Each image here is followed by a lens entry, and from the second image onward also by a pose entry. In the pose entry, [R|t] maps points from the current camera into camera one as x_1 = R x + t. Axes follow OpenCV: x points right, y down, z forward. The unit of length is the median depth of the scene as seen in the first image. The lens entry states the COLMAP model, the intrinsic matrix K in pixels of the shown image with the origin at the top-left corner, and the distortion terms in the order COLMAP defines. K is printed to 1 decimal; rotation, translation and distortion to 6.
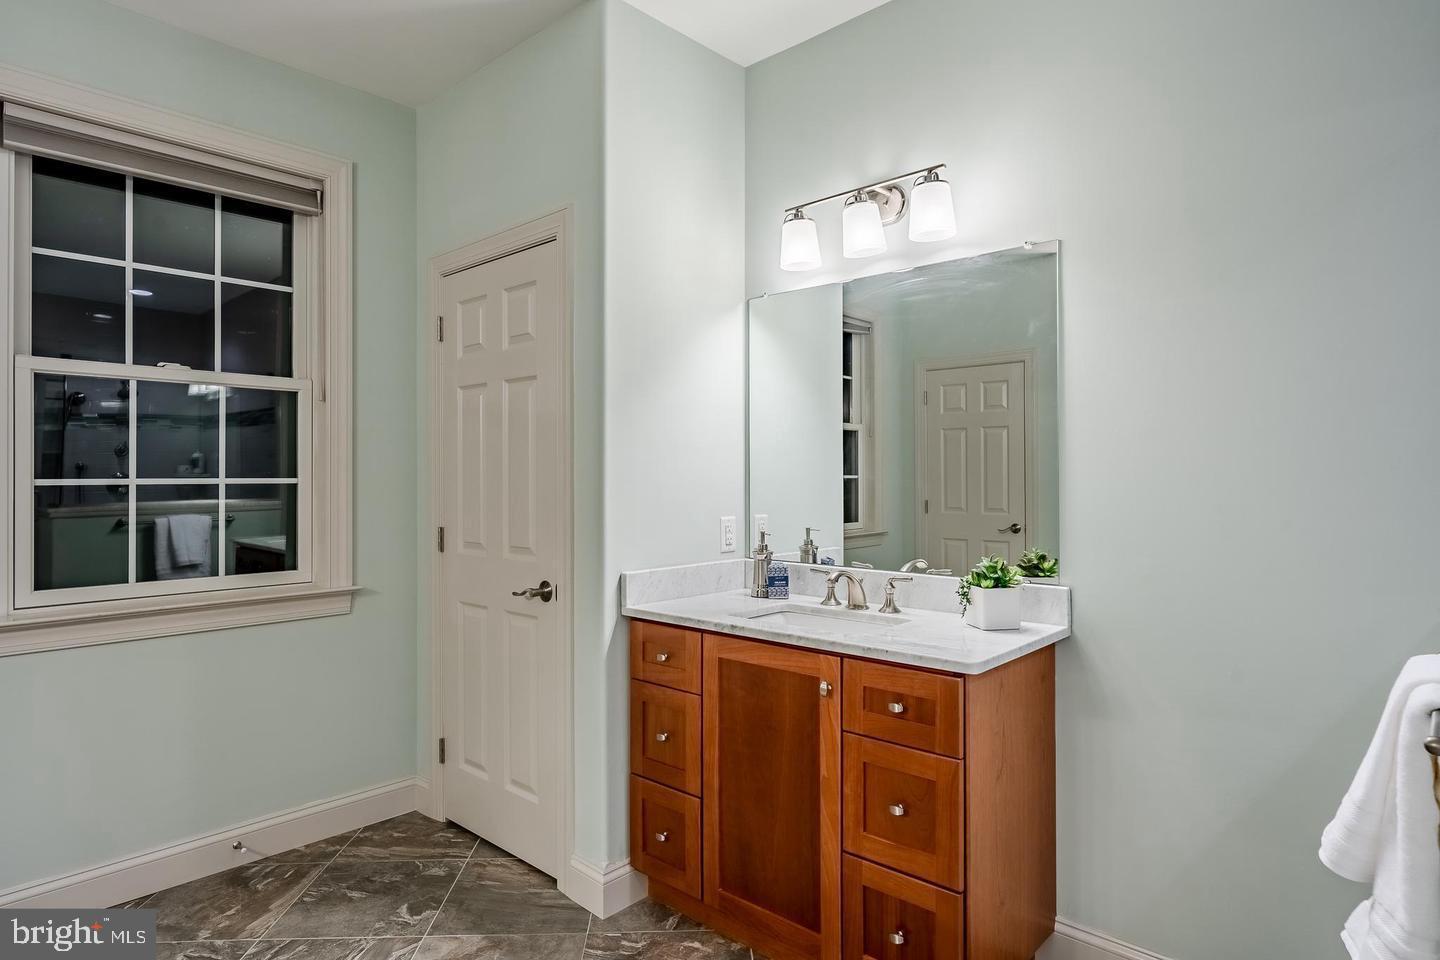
lens RADIAL K [[813.3, 0, 711.4], [0, 813.3, 475.9], [0, 0, 1]] dist [-0.000694, -0.001380]
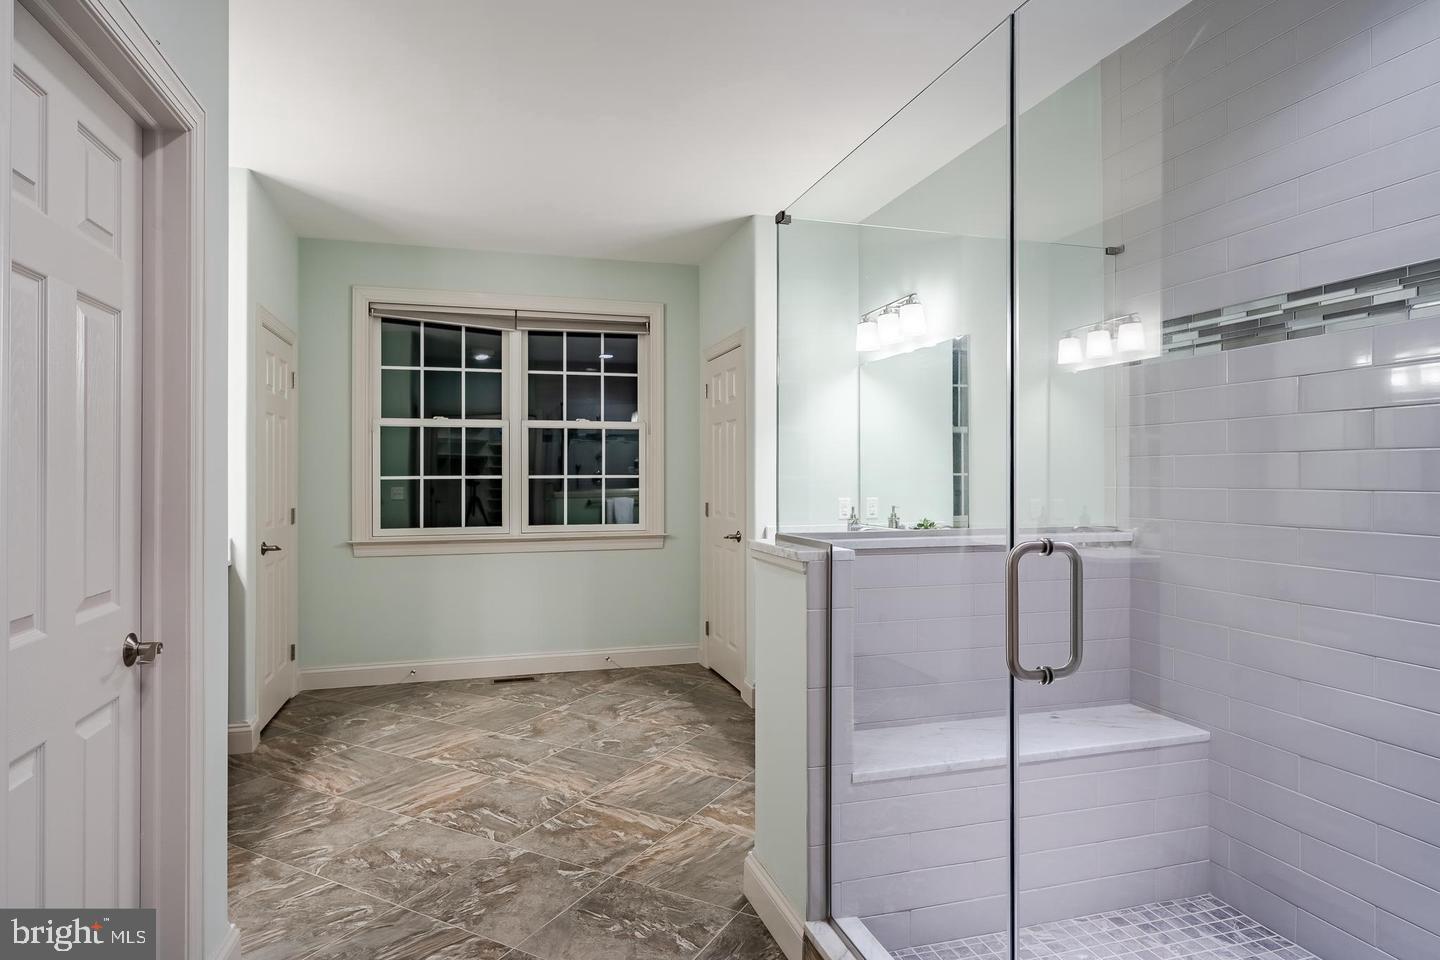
lens RADIAL K [[813.3, 0, 711.4], [0, 813.3, 475.9], [0, 0, 1]] dist [-0.000694, -0.001380]
pose [[0.857147, 0.000825, -0.515071, 0.617341], [0.002156, 0.999984, 0.005190, -0.004884], [0.515067, -0.005559, 0.857132, -0.541626]]
